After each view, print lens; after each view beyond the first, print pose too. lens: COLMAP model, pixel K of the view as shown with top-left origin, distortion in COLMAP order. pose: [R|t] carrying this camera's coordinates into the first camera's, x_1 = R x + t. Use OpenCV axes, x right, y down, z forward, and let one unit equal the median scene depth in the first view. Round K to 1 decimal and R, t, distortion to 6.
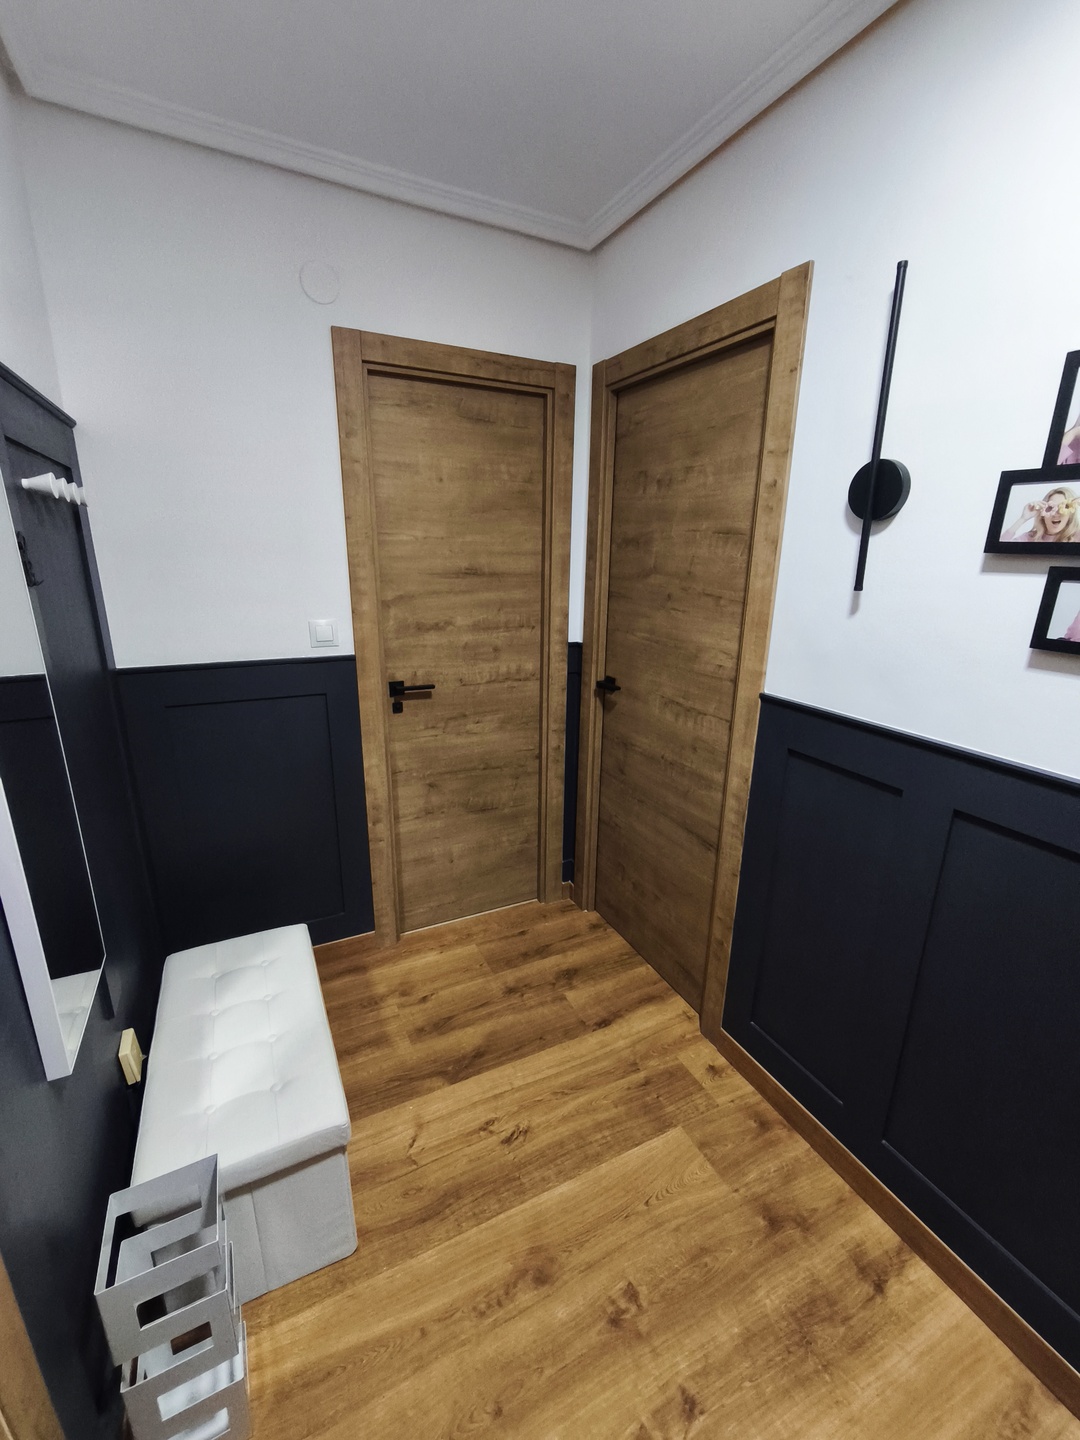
lens RADIAL K [[620.1, 0, 544.0], [0, 620.1, 716.2], [0, 0, 1]] dist [-0.000930, -0.000296]
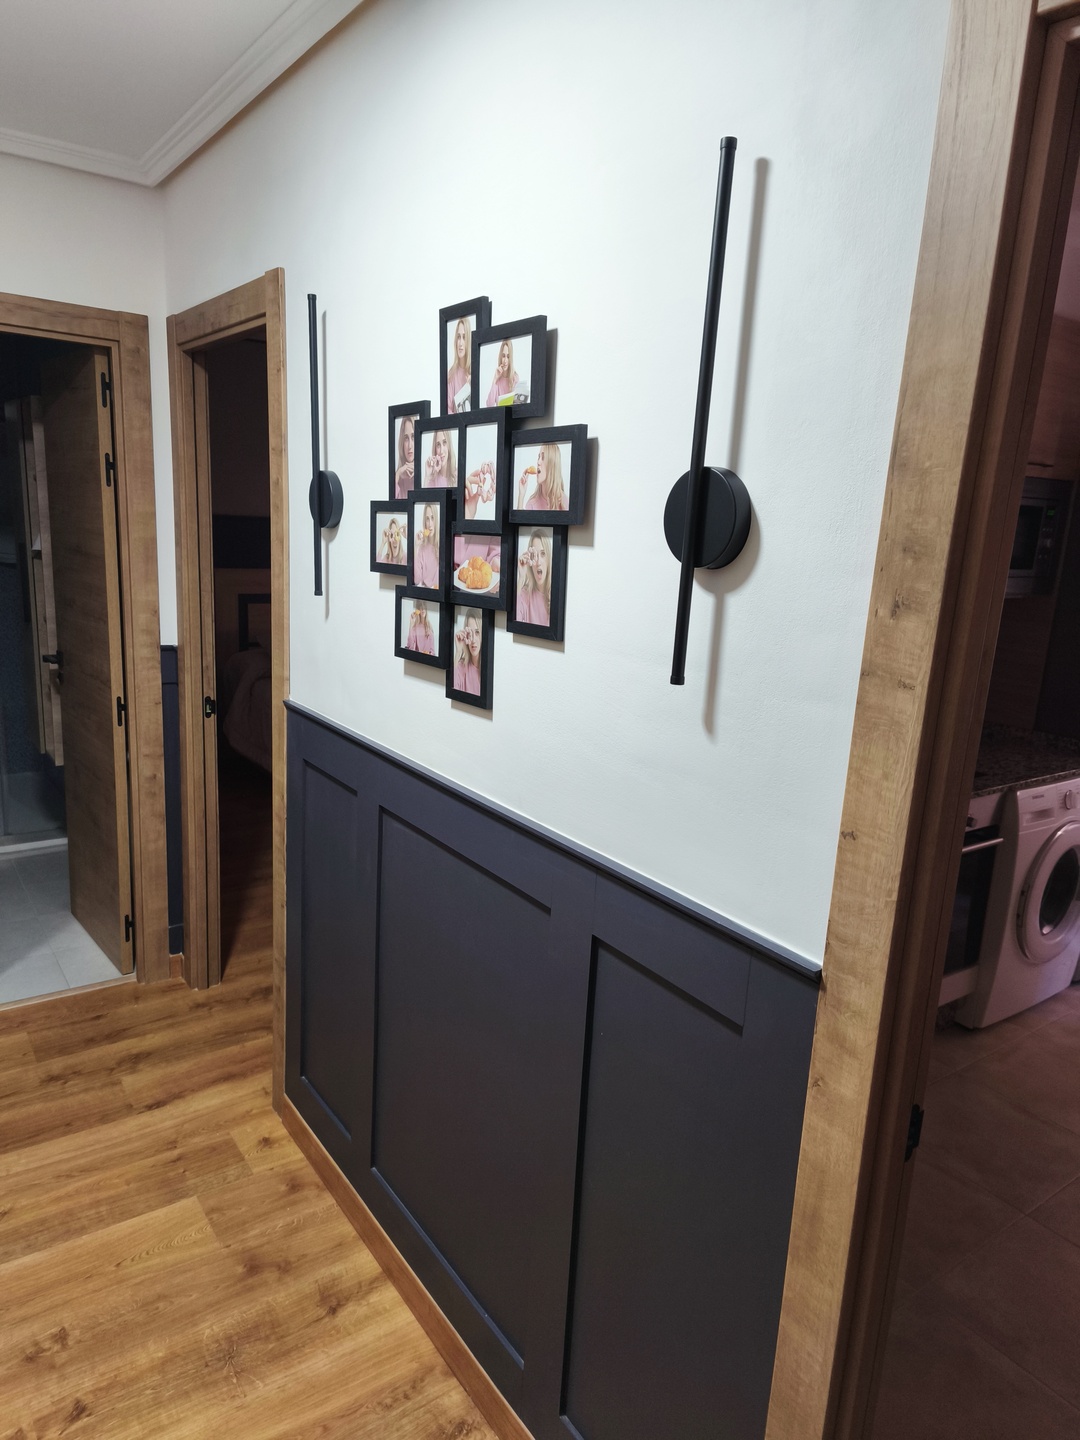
lens RADIAL K [[989.8, 0, 541.0], [0, 989.8, 713.4], [0, 0, 1]] dist [0.037093, -0.040130]
pose [[0.989009, -0.002953, 0.147829, 0.453129], [0.009581, 0.998979, -0.044141, 0.040983], [-0.147548, 0.045072, 0.988027, -0.457927]]
